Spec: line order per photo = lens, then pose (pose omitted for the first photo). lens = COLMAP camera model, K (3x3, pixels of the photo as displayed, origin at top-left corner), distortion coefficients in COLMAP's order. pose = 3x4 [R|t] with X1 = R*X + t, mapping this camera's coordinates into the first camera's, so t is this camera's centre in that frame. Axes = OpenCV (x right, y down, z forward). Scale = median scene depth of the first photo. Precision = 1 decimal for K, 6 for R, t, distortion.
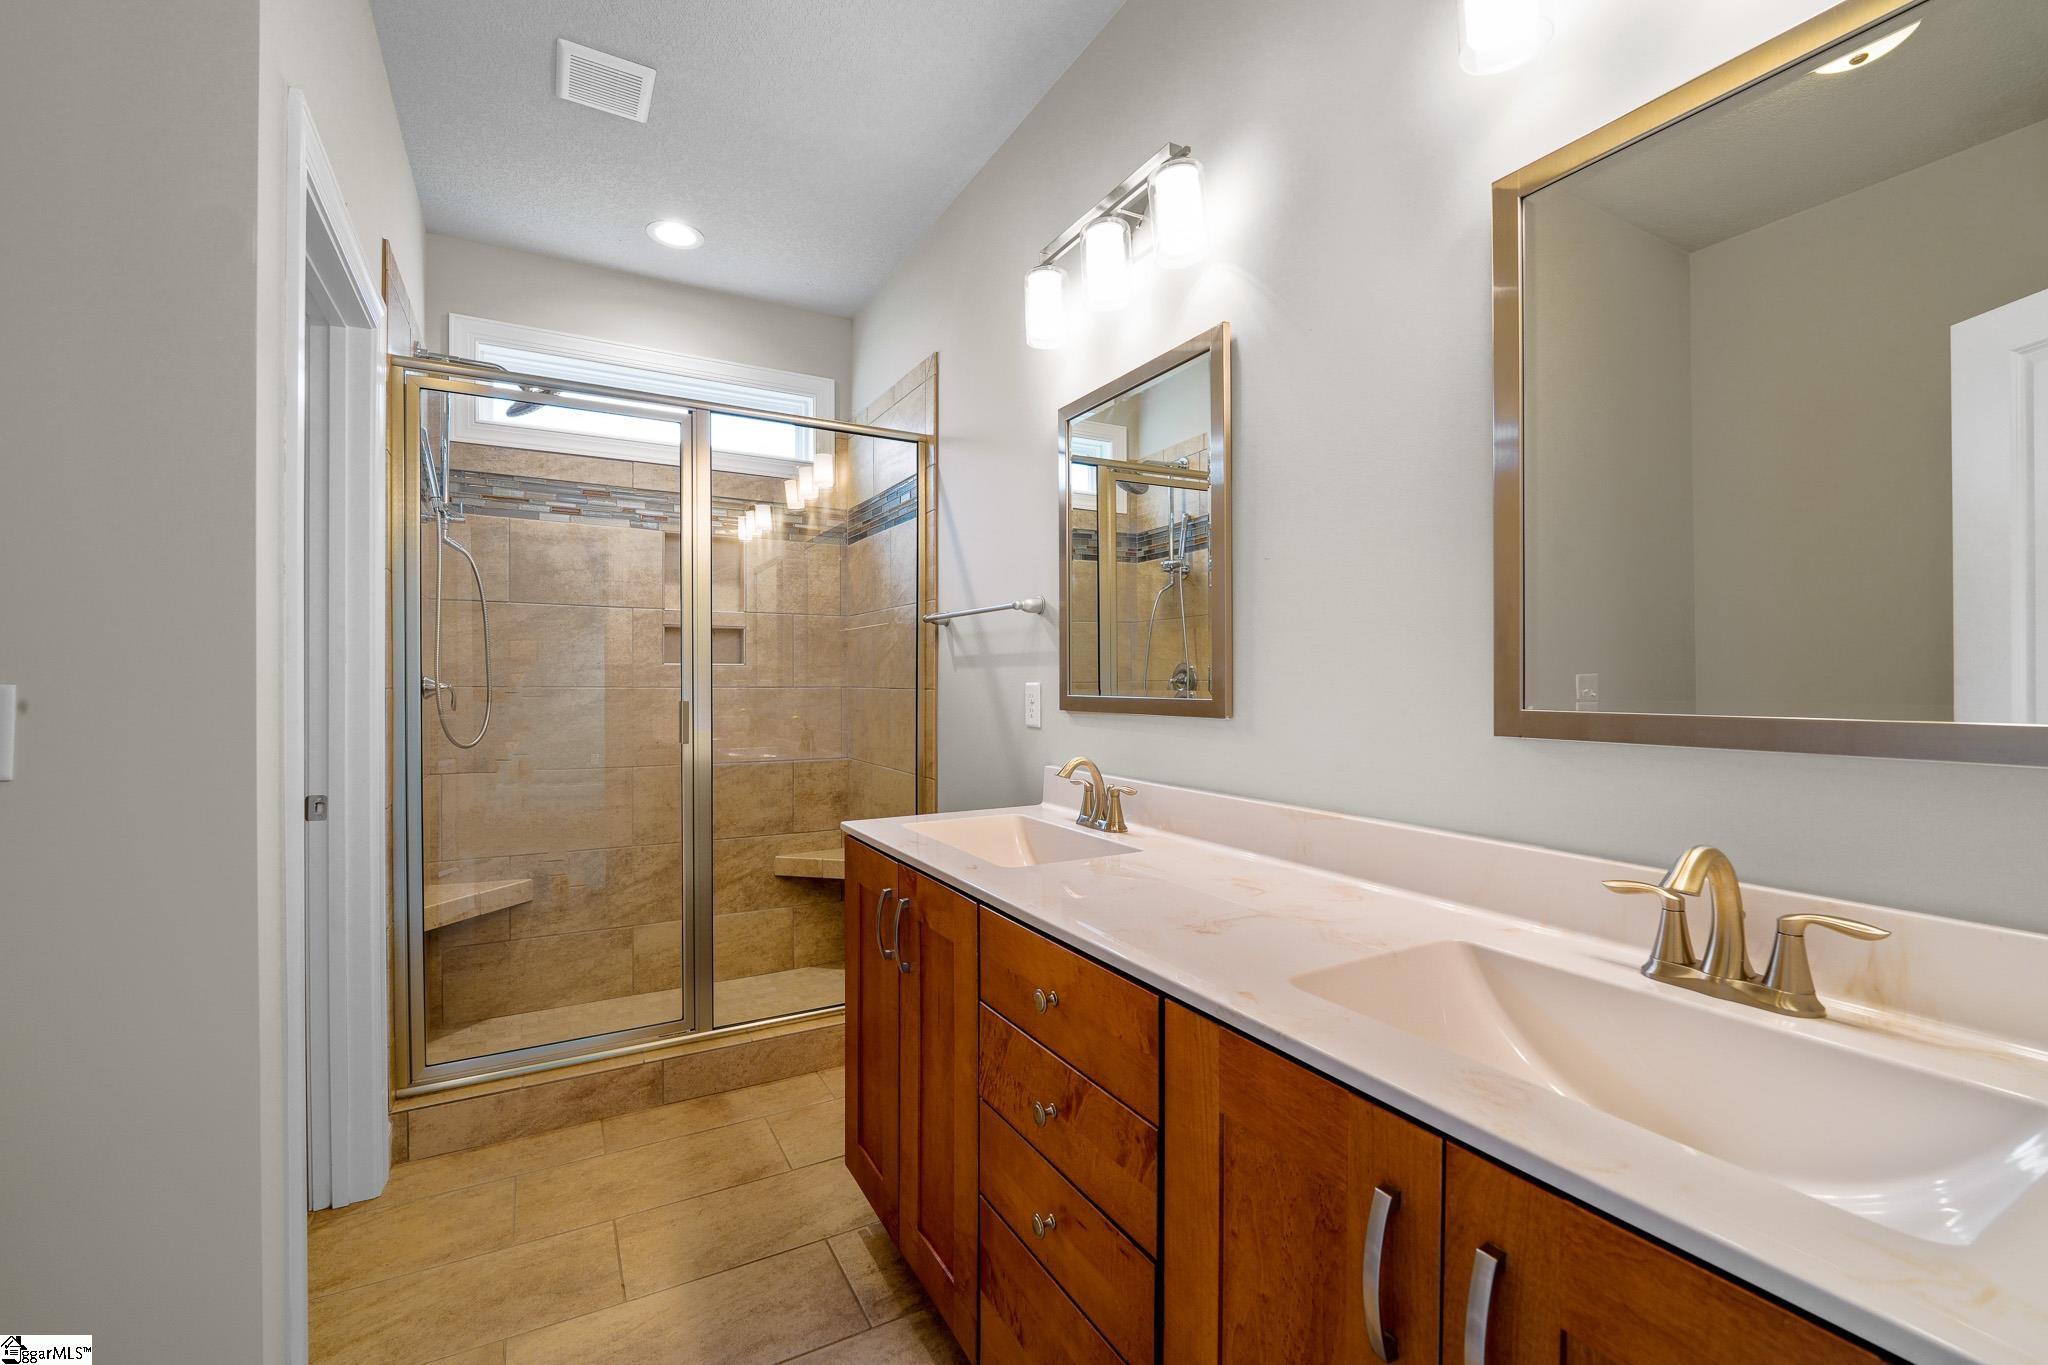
lens RADIAL K [[857.7, 0, 1021.6], [0, 857.7, 686.5], [0, 0, 1]] dist [-0.008359, 0.000022]
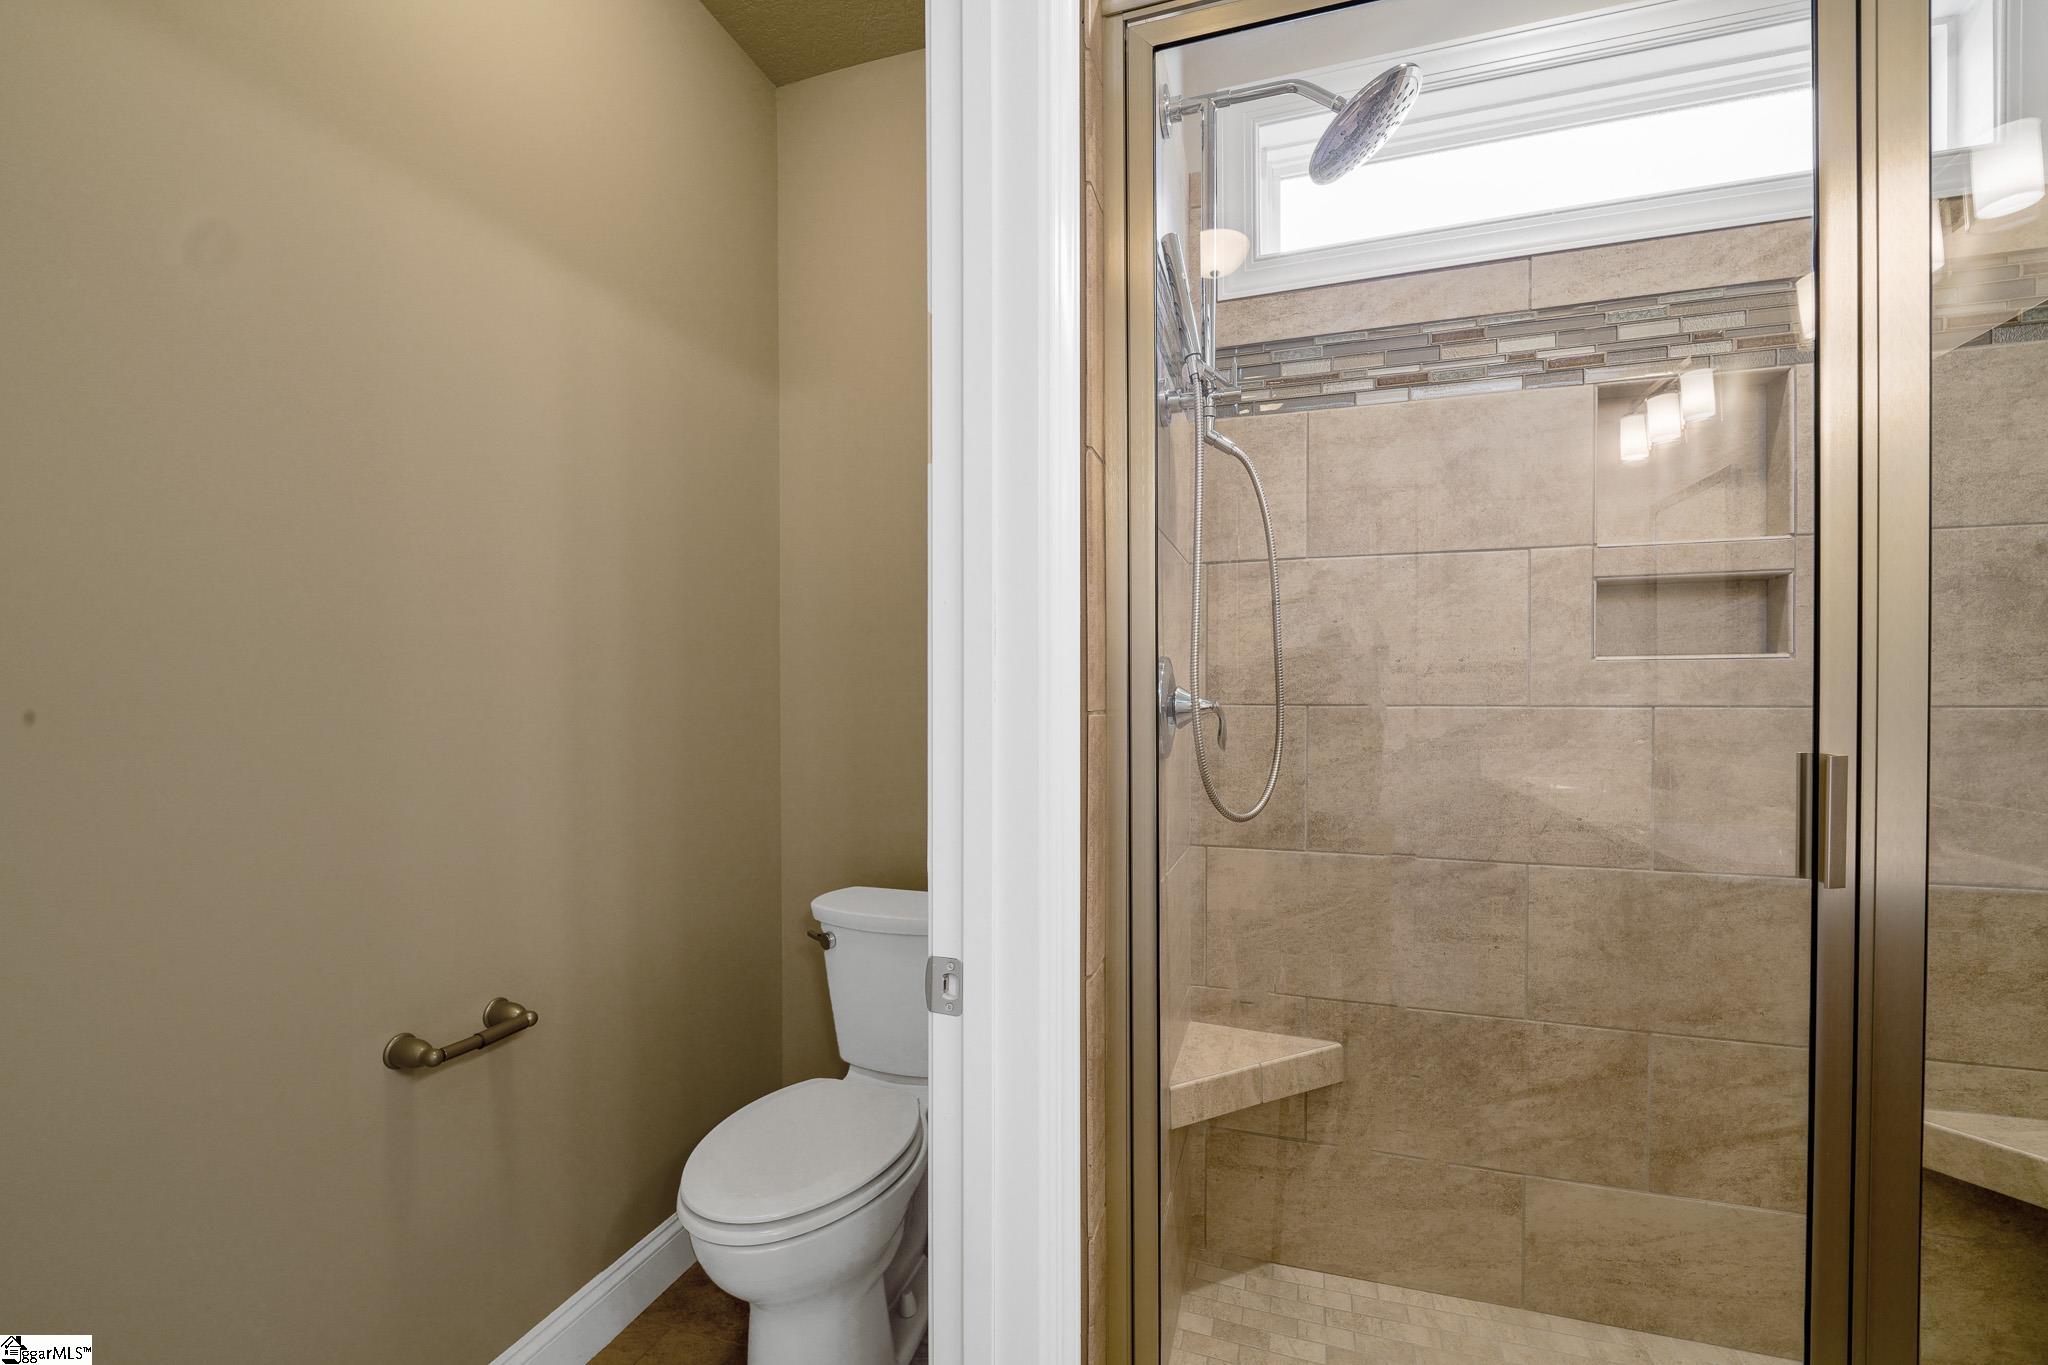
lens RADIAL K [[845.6, 0, 1026.4], [0, 845.6, 712.6], [0, 0, 1]] dist [-0.009195, -0.000224]
pose [[0.680792, 0.010420, -0.732403, -0.304164], [0.000600, 0.999891, 0.014783, -0.002838], [0.732476, -0.010504, 0.680711, 0.463401]]
